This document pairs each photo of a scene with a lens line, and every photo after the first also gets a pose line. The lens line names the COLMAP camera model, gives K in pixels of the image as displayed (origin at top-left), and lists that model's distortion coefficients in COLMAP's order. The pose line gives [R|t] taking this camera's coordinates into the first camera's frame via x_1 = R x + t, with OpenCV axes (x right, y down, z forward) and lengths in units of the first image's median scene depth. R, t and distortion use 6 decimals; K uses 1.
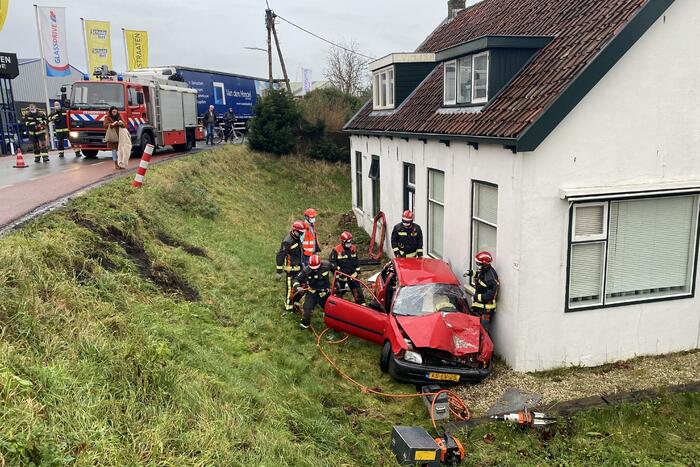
lens RADIAL K [[523.8, 0, 352.8], [0, 523.8, 217.7], [0, 0, 1]] dist [0.021403, -0.028495]
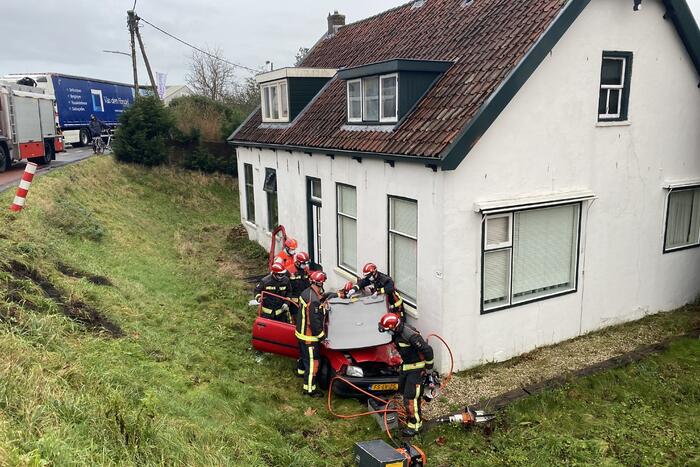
lens RADIAL K [[523.8, 0, 348.7], [0, 523.8, 217.0], [0, 0, 1]] dist [0.021403, -0.028495]
pose [[0.965532, -0.036858, 0.257662, -0.134091], [0.040081, 0.999170, -0.007263, -0.026072], [-0.257181, 0.017340, 0.966208, 0.006750]]
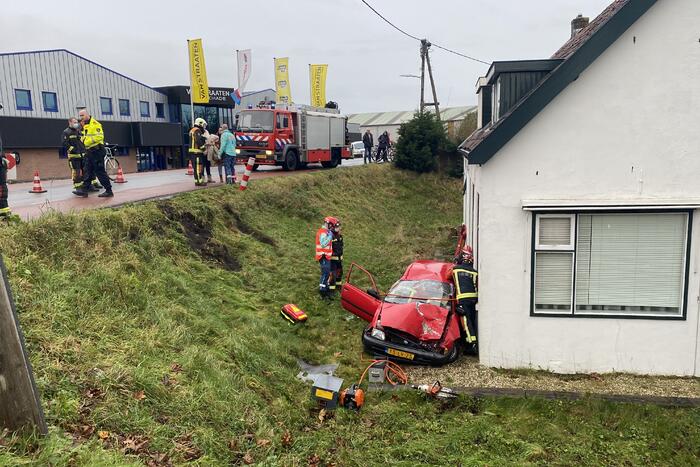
lens RADIAL K [[523.8, 0, 355.8], [0, 523.8, 217.1], [0, 0, 1]] dist [0.021403, -0.028495]
pose [[0.926029, 0.054116, -0.373553, 0.449932], [-0.069897, 0.997138, -0.028819, 0.034196], [0.370924, 0.052797, 0.927161, -0.128014]]
